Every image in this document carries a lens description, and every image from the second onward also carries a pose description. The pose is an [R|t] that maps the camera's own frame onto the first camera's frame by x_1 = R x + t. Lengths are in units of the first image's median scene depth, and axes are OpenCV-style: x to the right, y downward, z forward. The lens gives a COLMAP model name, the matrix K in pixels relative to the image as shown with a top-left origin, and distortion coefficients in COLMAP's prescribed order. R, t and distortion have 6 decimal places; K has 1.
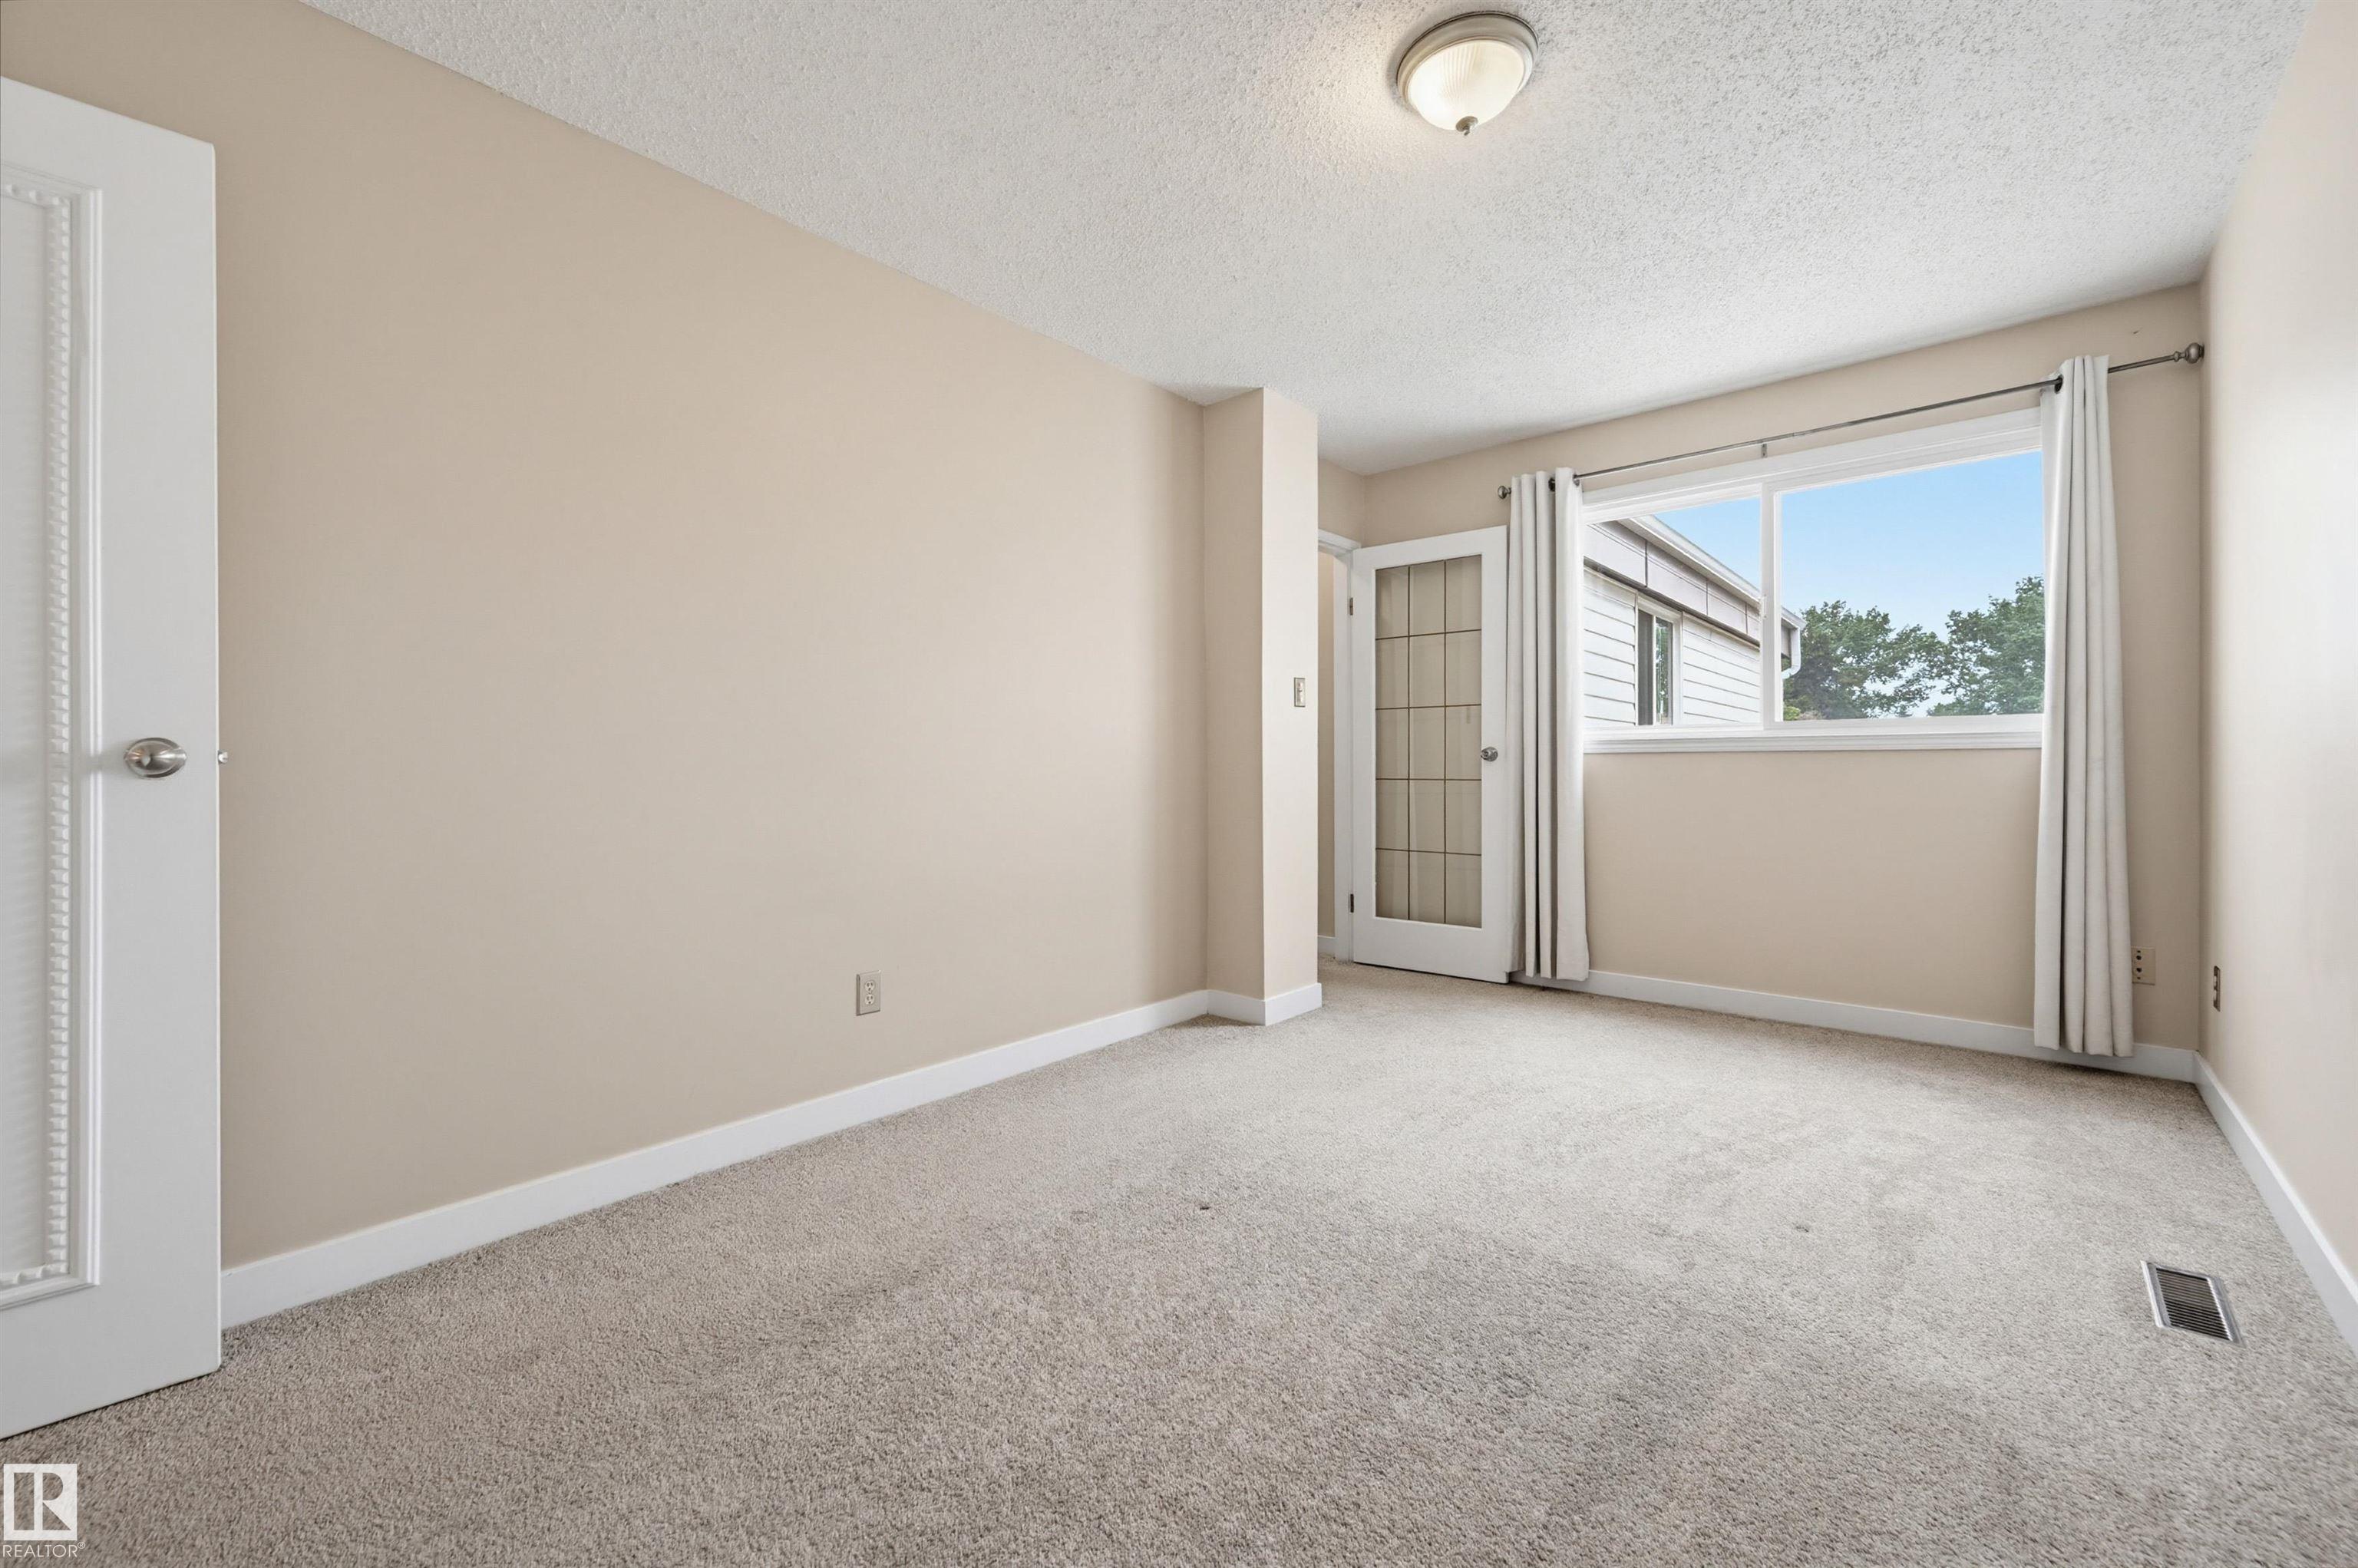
lens RADIAL K [[952.4, 0, 1178.3], [0, 952.4, 775.7], [0, 0, 1]] dist [0.000023, 0.000457]
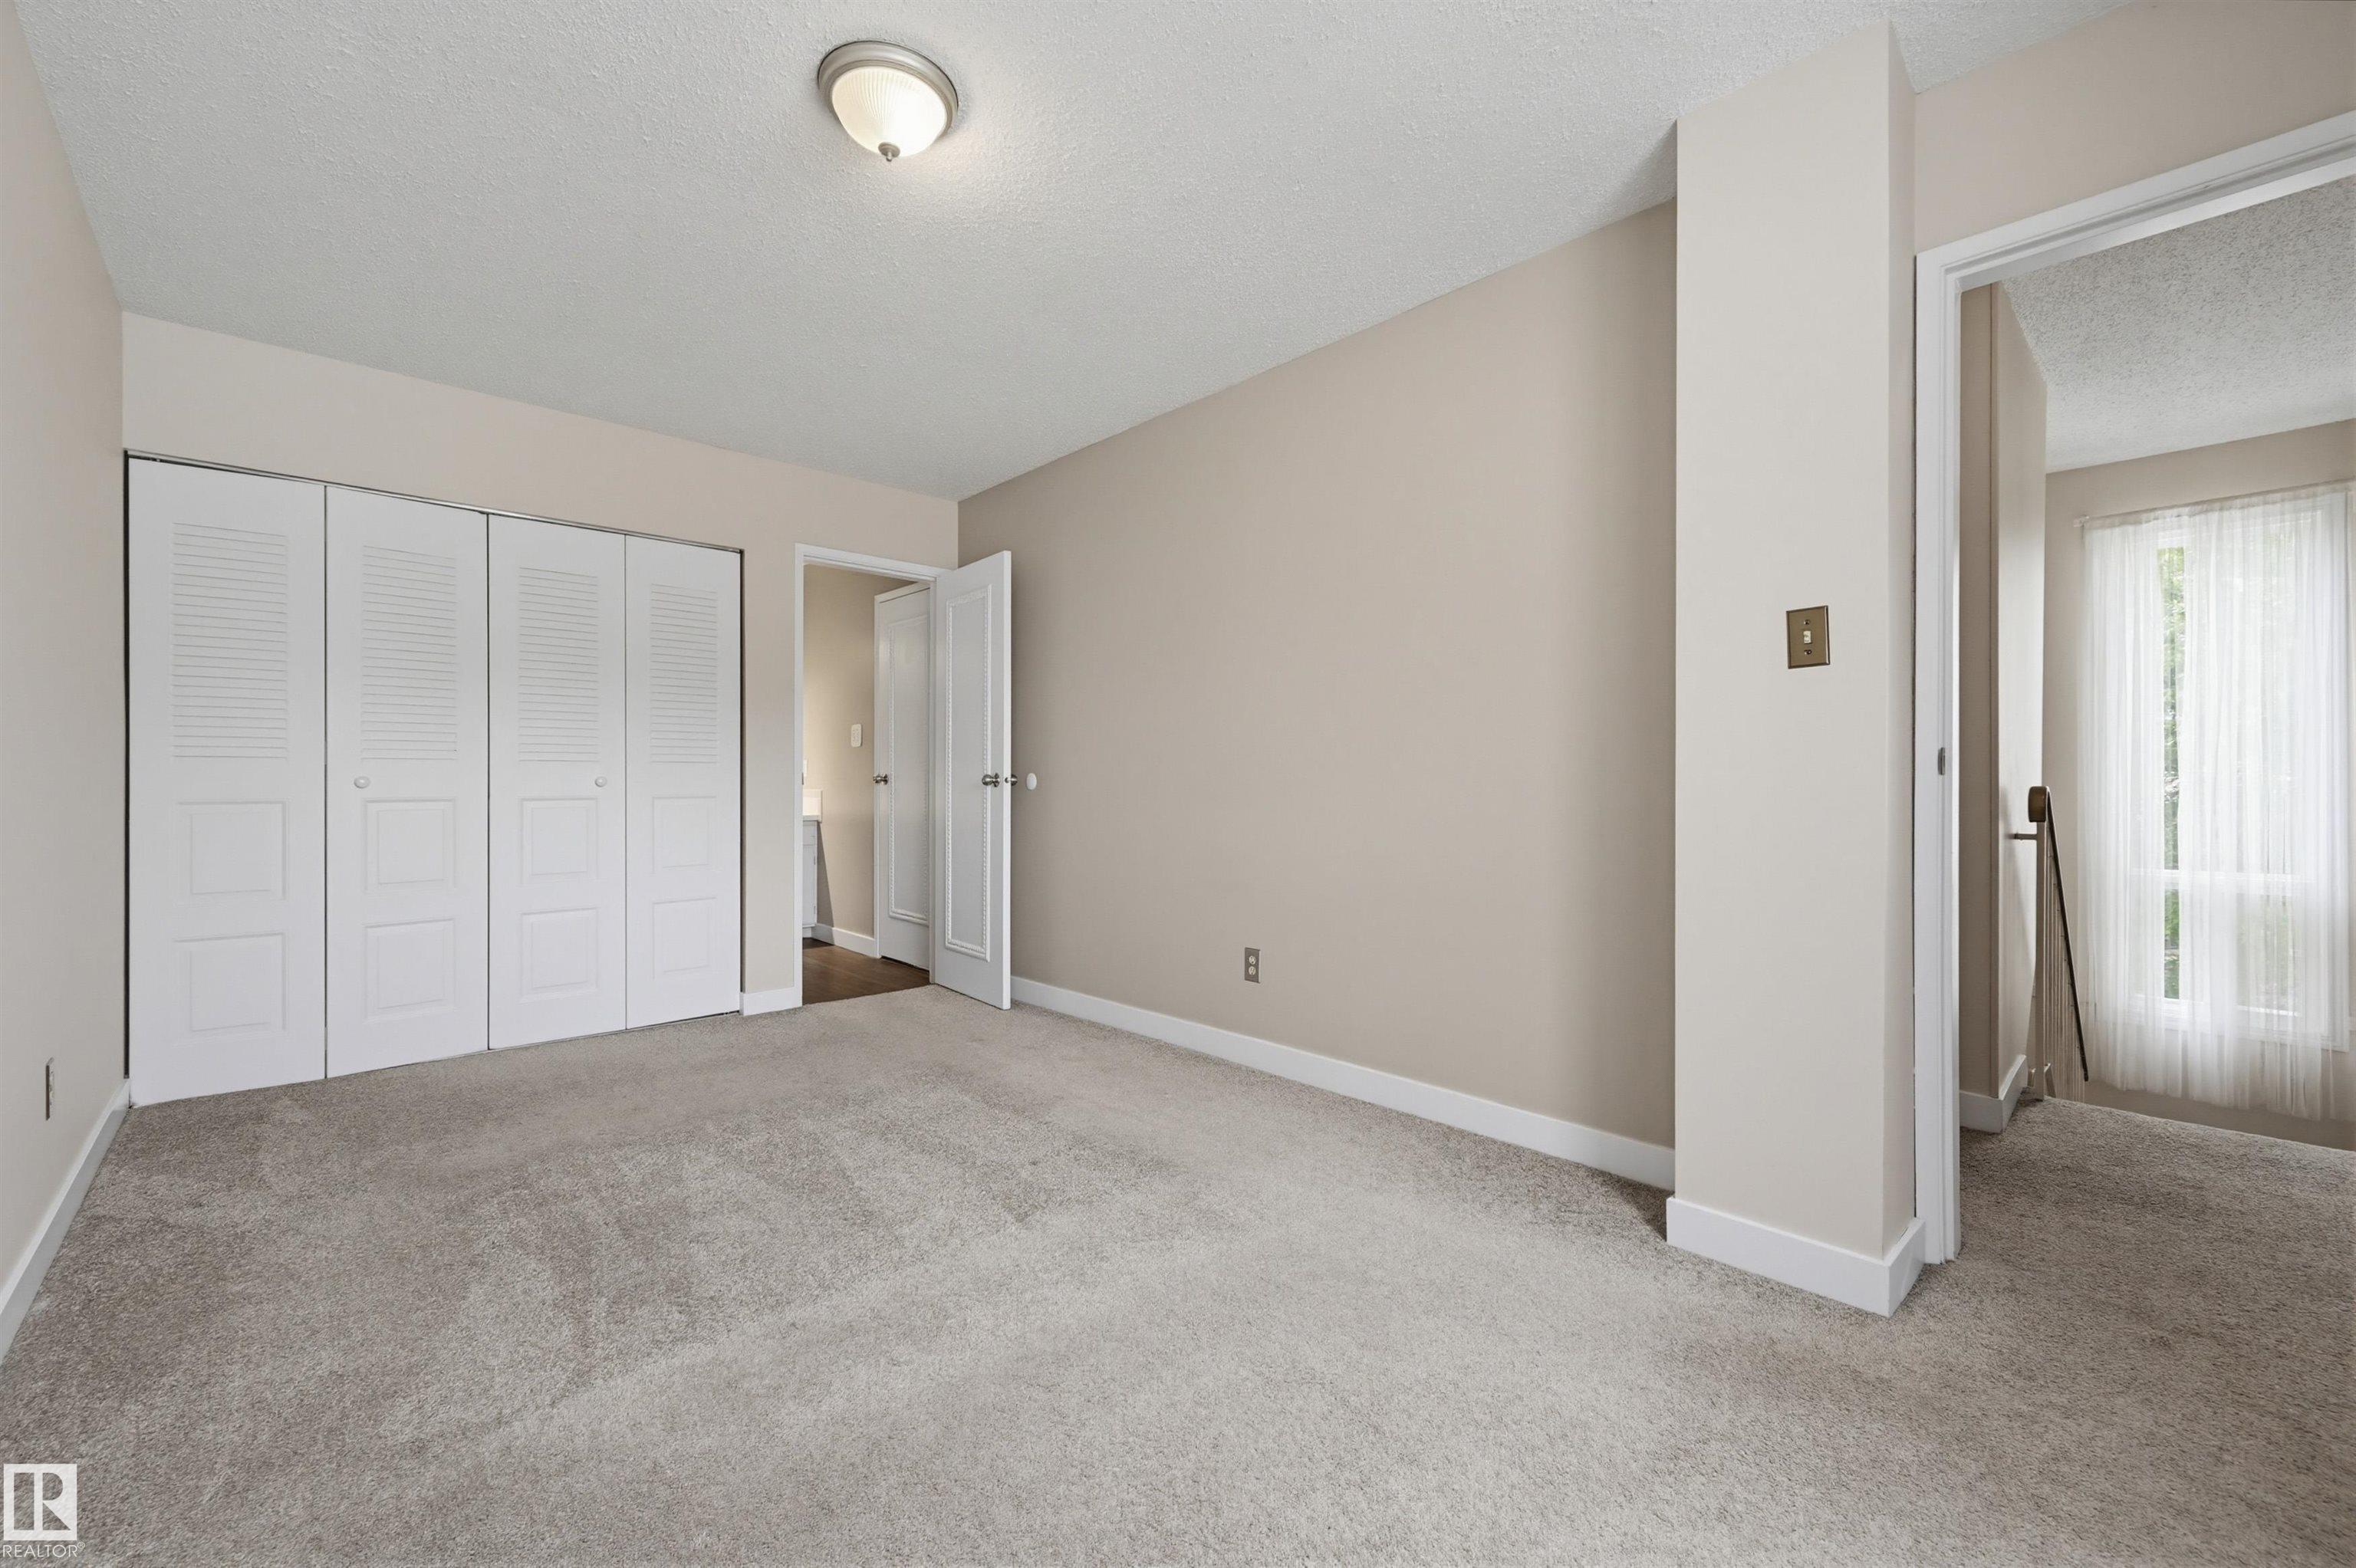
lens RADIAL K [[942.7, 0, 1171.1], [0, 942.7, 779.9], [0, 0, 1]] dist [0.002464, 0.000542]
pose [[-0.104633, 0.009091, -0.994469, 0.904907], [-0.001874, 0.999955, 0.009338, -0.022460], [0.994509, 0.002841, -0.104611, 1.024085]]
